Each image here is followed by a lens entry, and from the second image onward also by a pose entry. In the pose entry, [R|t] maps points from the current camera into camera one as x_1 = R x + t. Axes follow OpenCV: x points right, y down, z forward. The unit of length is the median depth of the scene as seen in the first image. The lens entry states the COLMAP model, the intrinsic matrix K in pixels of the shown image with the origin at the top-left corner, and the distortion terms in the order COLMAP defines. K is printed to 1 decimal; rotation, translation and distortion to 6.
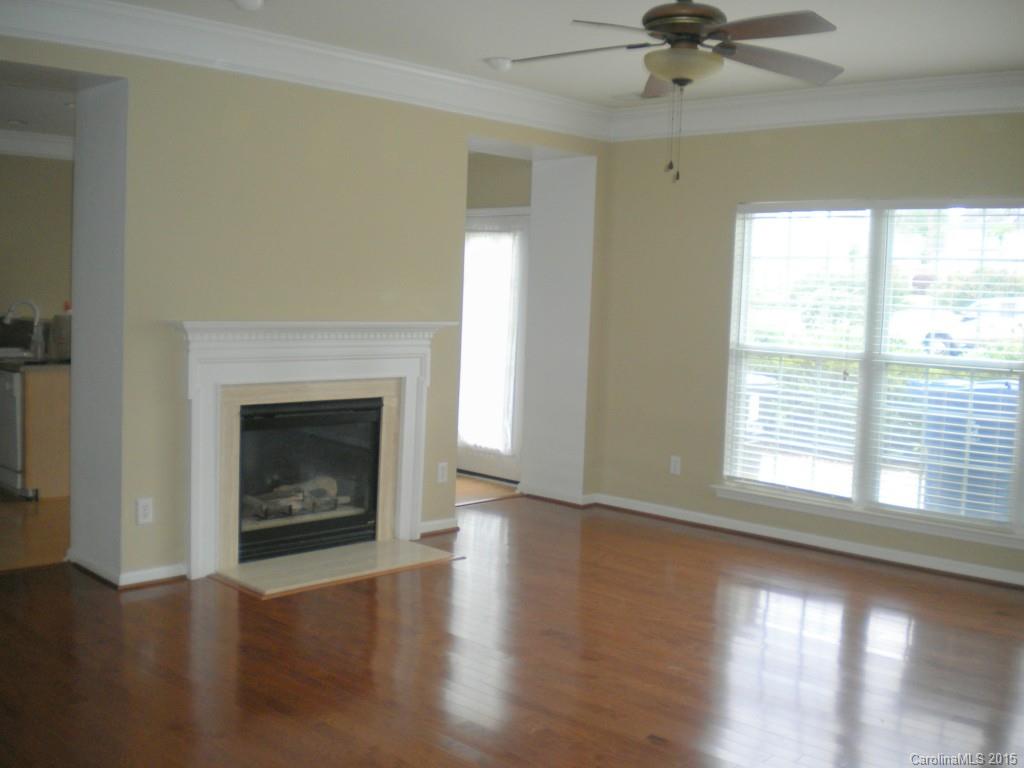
lens RADIAL K [[1091.7, 0, 500.2], [0, 1091.7, 380.1], [0, 0, 1]] dist [-0.053161, -0.227255]
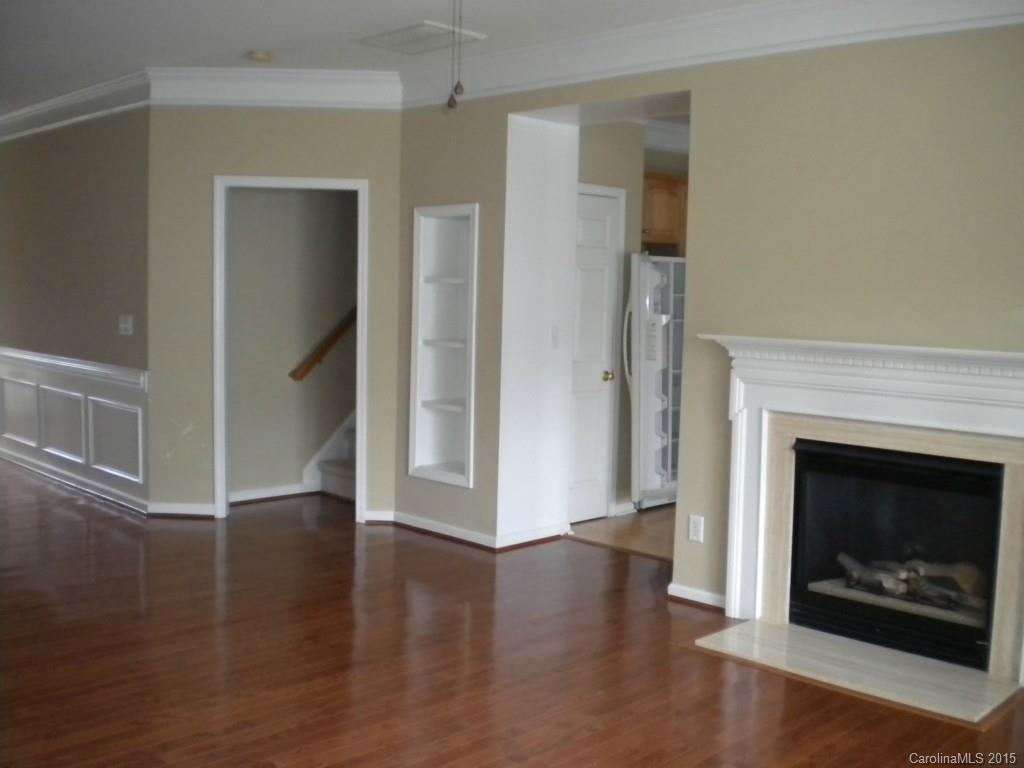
lens RADIAL K [[1091.7, 0, 500.2], [0, 1091.7, 380.1], [0, 0, 1]] dist [-0.053161, -0.227255]
pose [[-0.010325, 0.051430, -0.998623, 0.608106], [-0.105004, 0.993099, 0.052231, -0.041782], [0.994418, 0.105399, -0.004854, 0.764833]]
